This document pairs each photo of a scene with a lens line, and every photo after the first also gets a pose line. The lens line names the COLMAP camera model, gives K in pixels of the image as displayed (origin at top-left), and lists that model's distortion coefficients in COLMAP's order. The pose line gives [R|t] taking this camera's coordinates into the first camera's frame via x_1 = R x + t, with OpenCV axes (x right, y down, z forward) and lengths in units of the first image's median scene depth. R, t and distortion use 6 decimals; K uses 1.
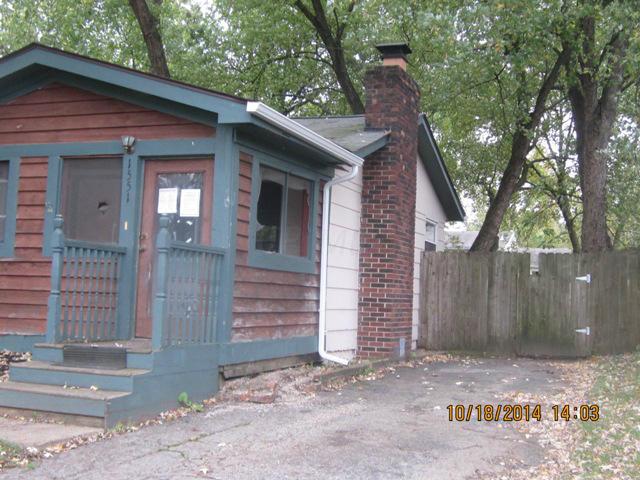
lens RADIAL K [[850.7, 0, 320.1], [0, 850.7, 238.7], [0, 0, 1]] dist [-0.002153, 0.000000]
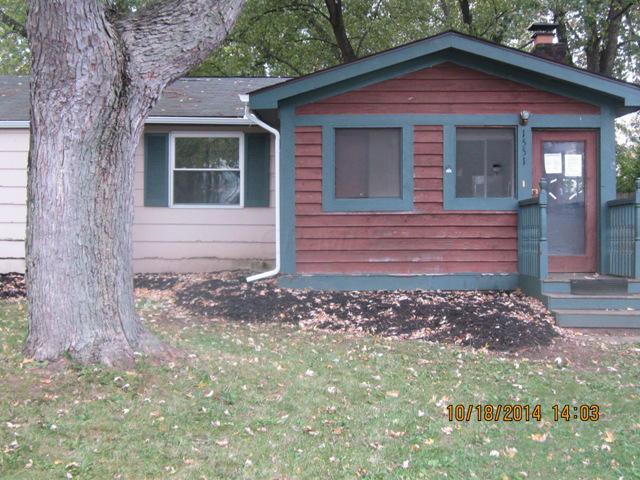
lens RADIAL K [[850.7, 0, 320.0], [0, 850.7, 240.1], [0, 0, 1]] dist [-0.002153, 0.000000]
pose [[0.930201, -0.040282, 0.364834, -0.926023], [0.007715, 0.995886, 0.090285, -0.046000], [-0.366970, -0.081168, 0.926685, -0.053312]]
